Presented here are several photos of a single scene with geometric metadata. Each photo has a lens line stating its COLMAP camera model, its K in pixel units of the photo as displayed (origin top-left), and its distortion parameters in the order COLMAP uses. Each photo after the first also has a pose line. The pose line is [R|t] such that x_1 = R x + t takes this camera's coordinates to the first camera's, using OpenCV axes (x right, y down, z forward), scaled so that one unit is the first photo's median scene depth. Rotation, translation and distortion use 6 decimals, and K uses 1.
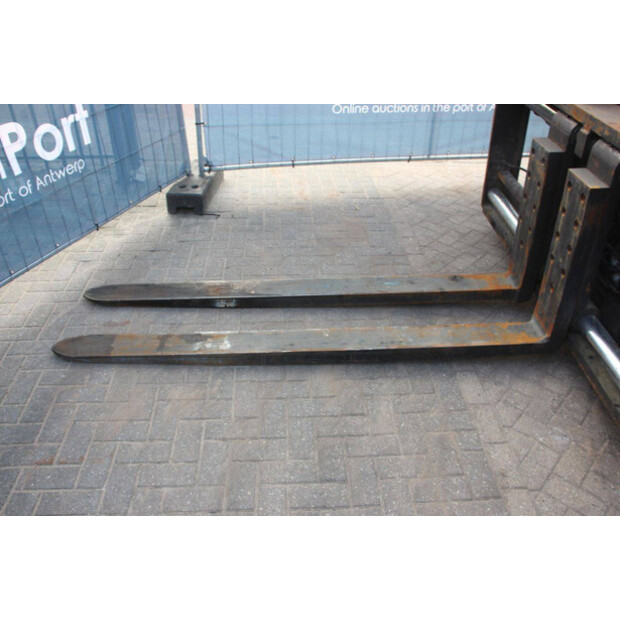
lens RADIAL K [[557.4, 0, 307.3], [0, 557.4, 305.4], [0, 0, 1]] dist [-0.127625, 0.088066]
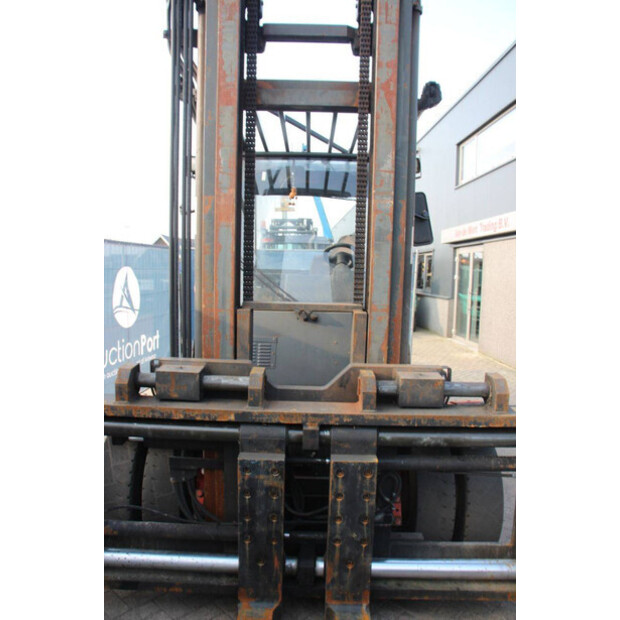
lens RADIAL K [[516.7, 0, 306.6], [0, 516.7, 306.2], [0, 0, 1]] dist [-0.156811, 0.129813]
pose [[0.023494, -0.086816, 0.995947, -0.390662], [0.543078, 0.837522, 0.060195, -0.464578], [-0.839353, 0.539463, 0.066825, 0.626828]]
